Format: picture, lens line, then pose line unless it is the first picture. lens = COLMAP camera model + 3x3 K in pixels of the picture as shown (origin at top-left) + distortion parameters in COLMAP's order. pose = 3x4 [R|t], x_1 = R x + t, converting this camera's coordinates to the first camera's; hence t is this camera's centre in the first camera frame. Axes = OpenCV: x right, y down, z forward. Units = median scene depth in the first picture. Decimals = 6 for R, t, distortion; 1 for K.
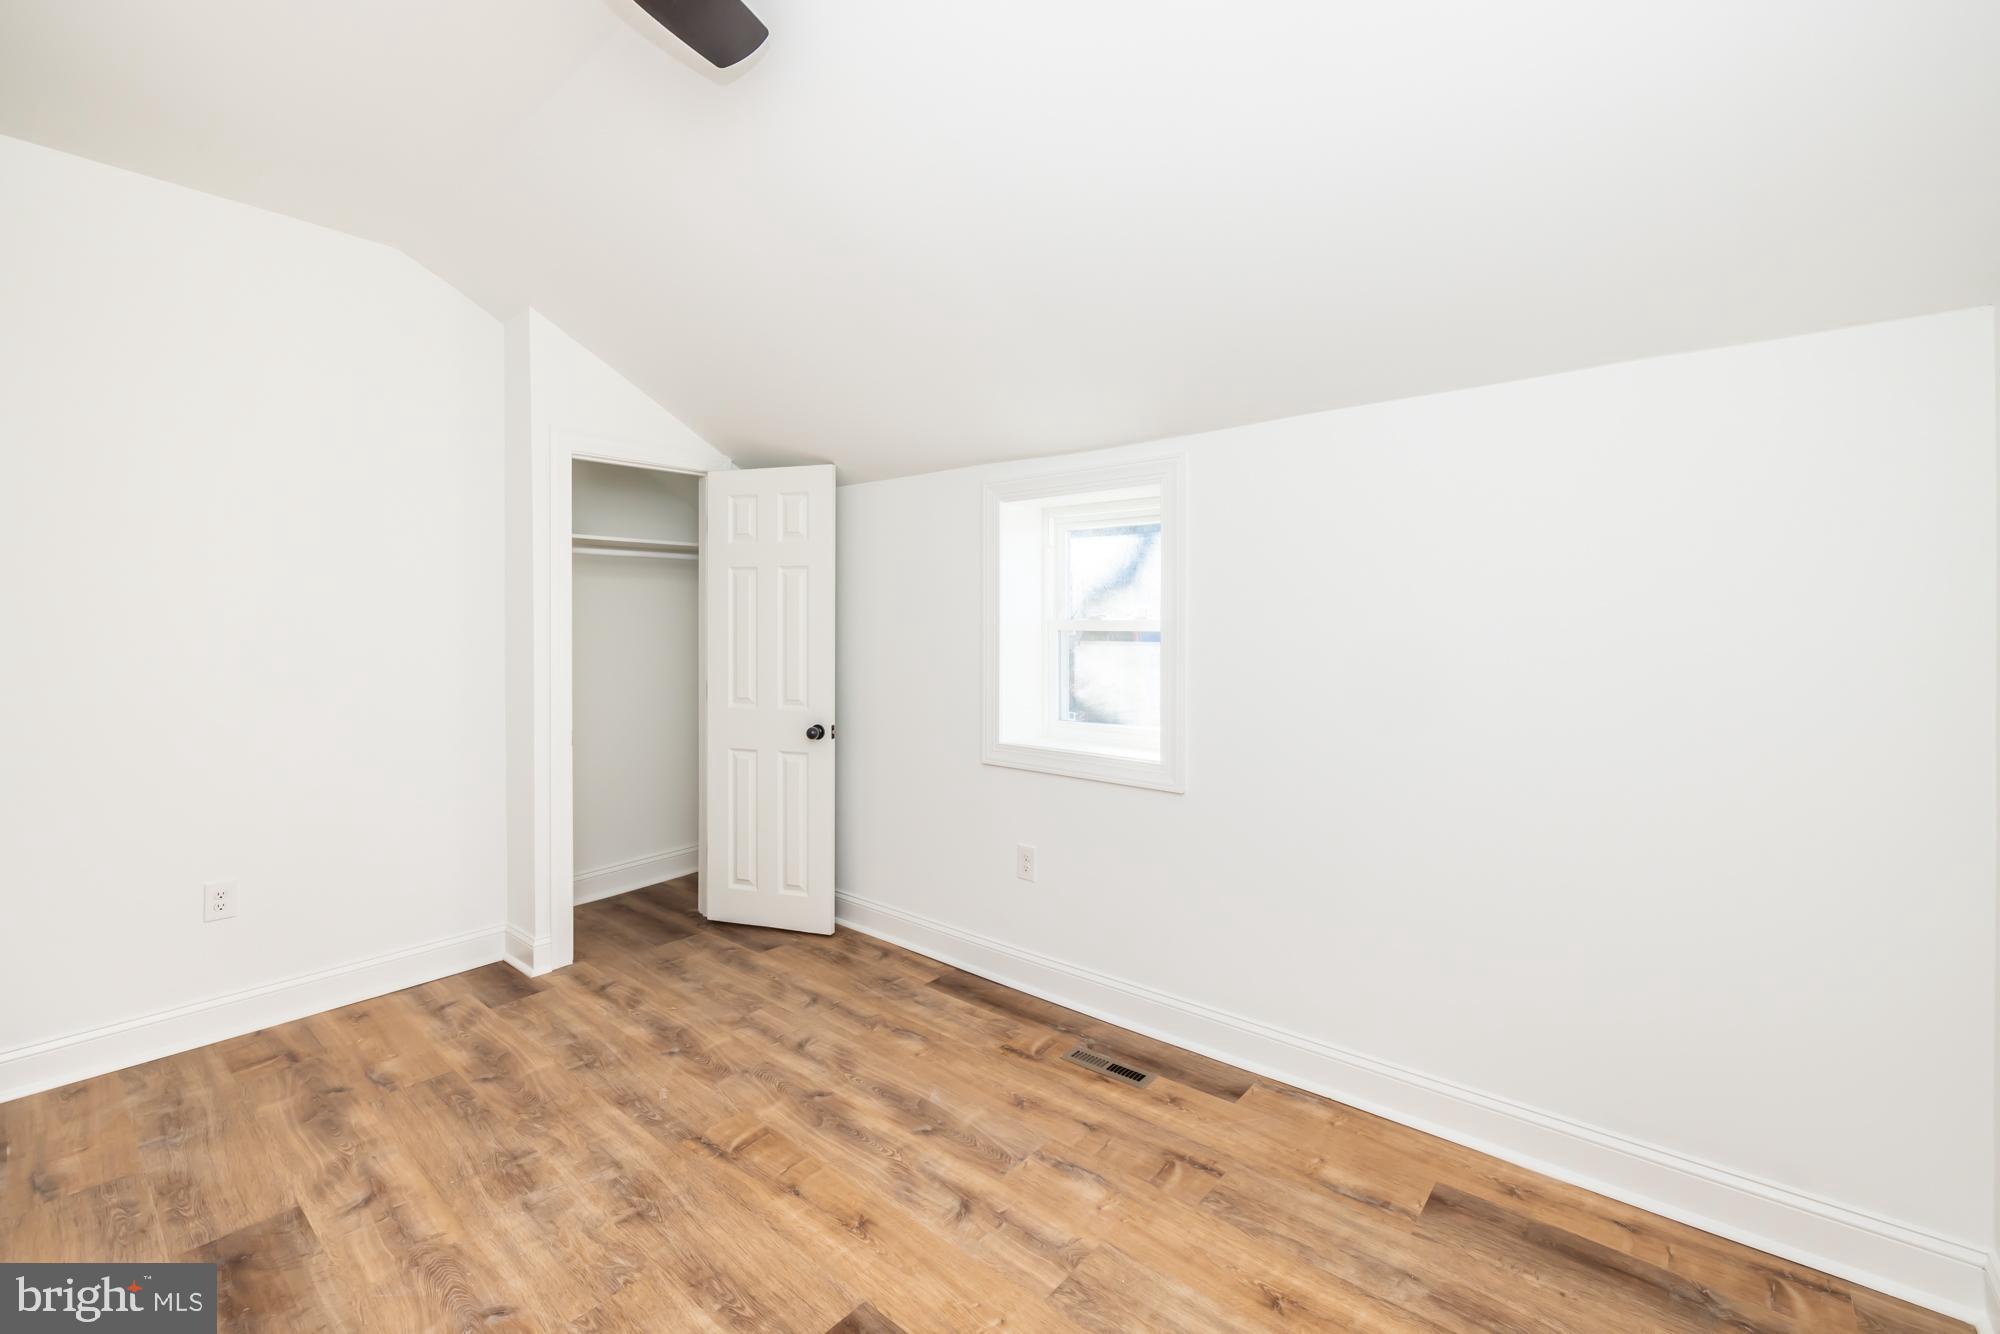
lens RADIAL K [[845.0, 0, 992.1], [0, 845.0, 619.4], [0, 0, 1]] dist [-0.002597, -0.000189]
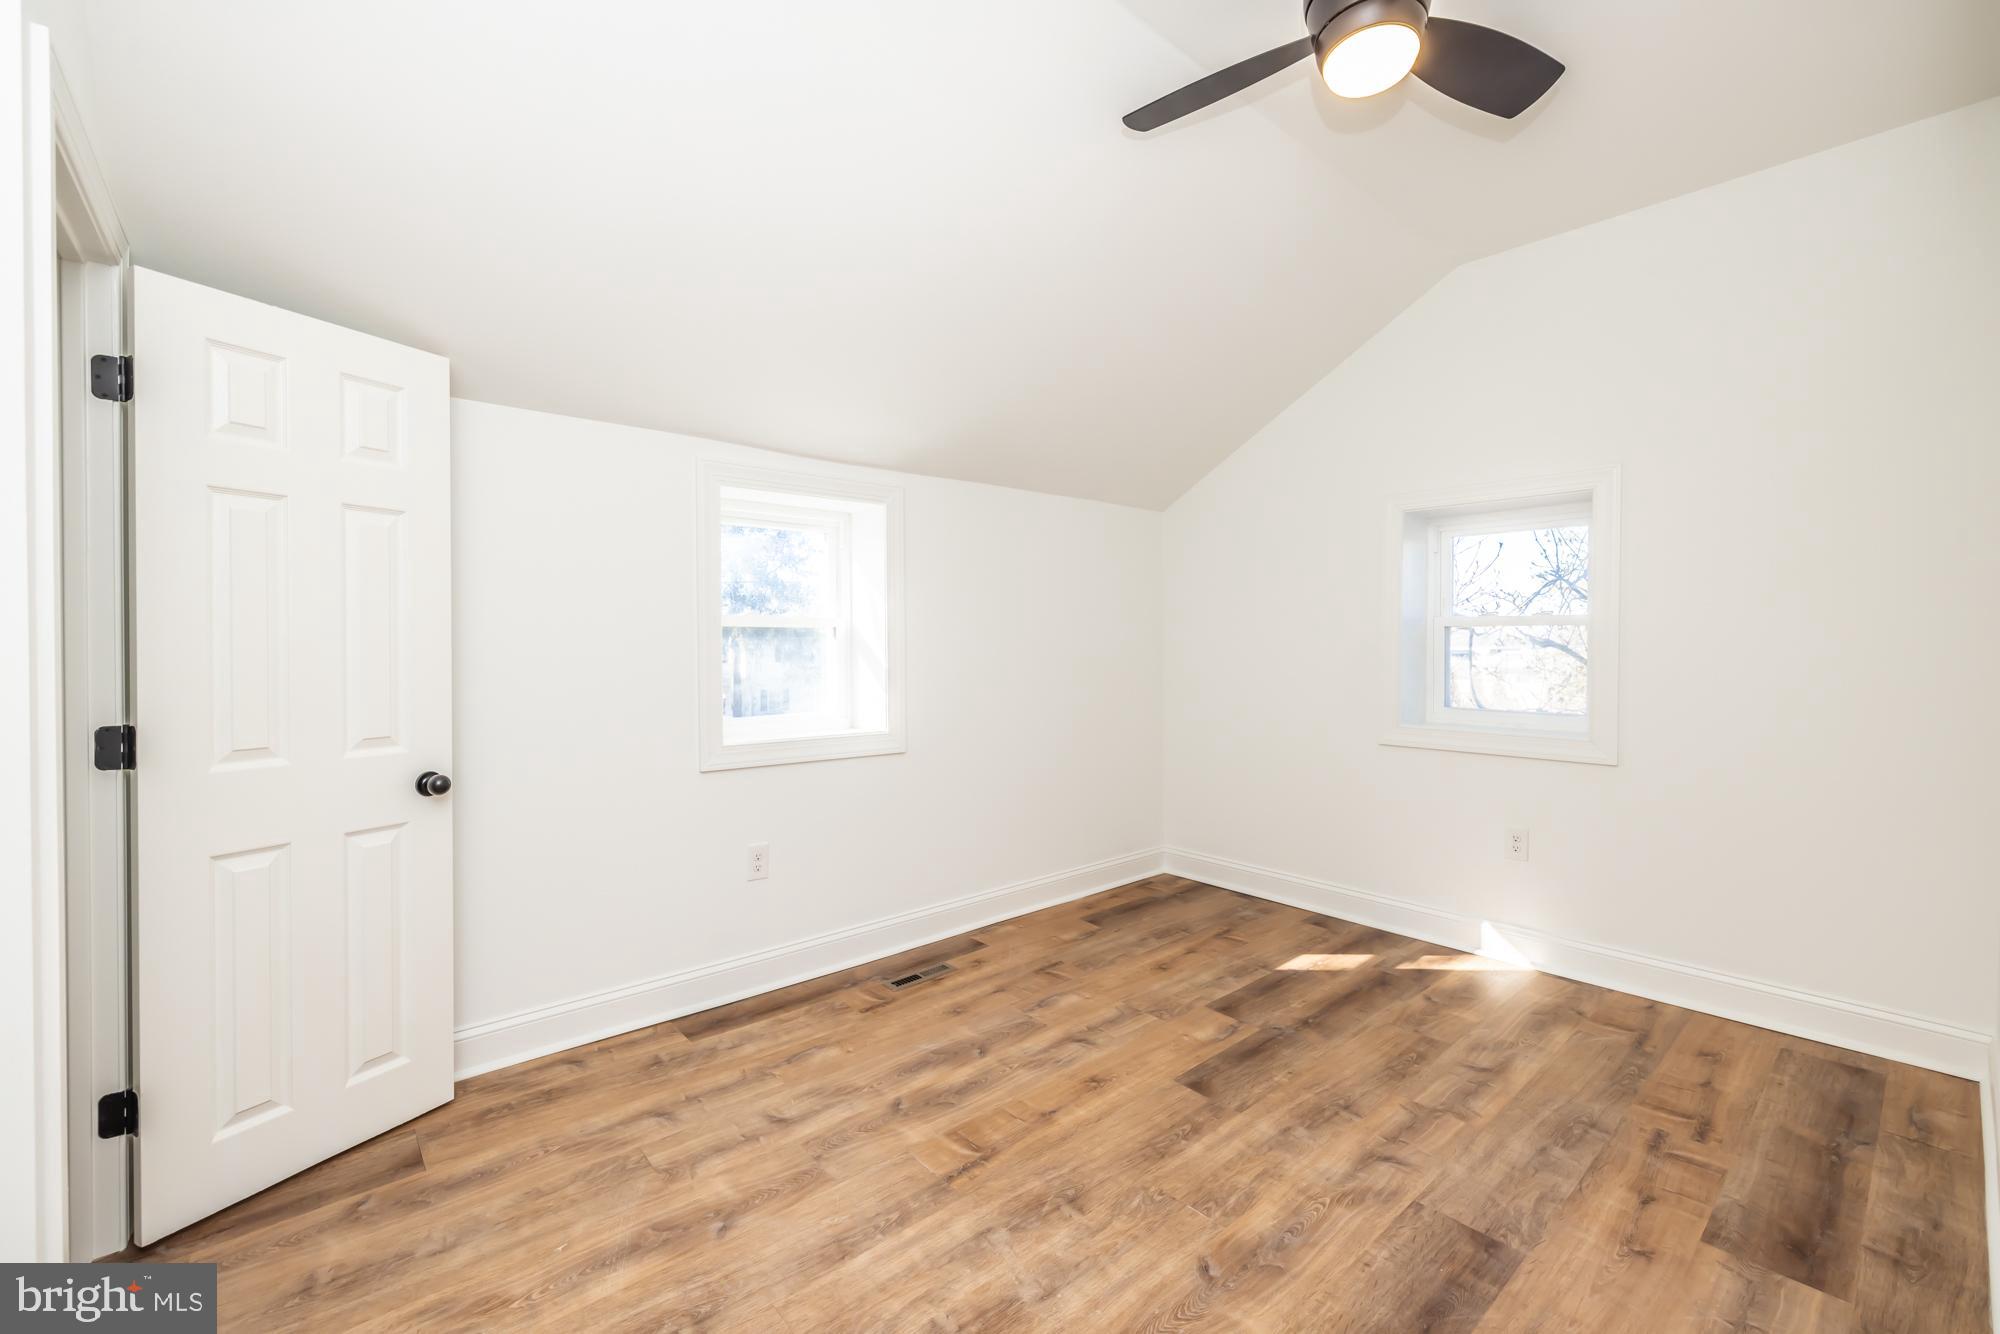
lens RADIAL K [[829.7, 0, 992.4], [0, 829.7, 654.6], [0, 0, 1]] dist [-0.001750, 0.000546]
pose [[0.160052, -0.013187, 0.987020, -1.224412], [0.001422, 0.999913, 0.013128, 0.055954], [-0.987107, -0.000698, 0.160057, 0.838631]]
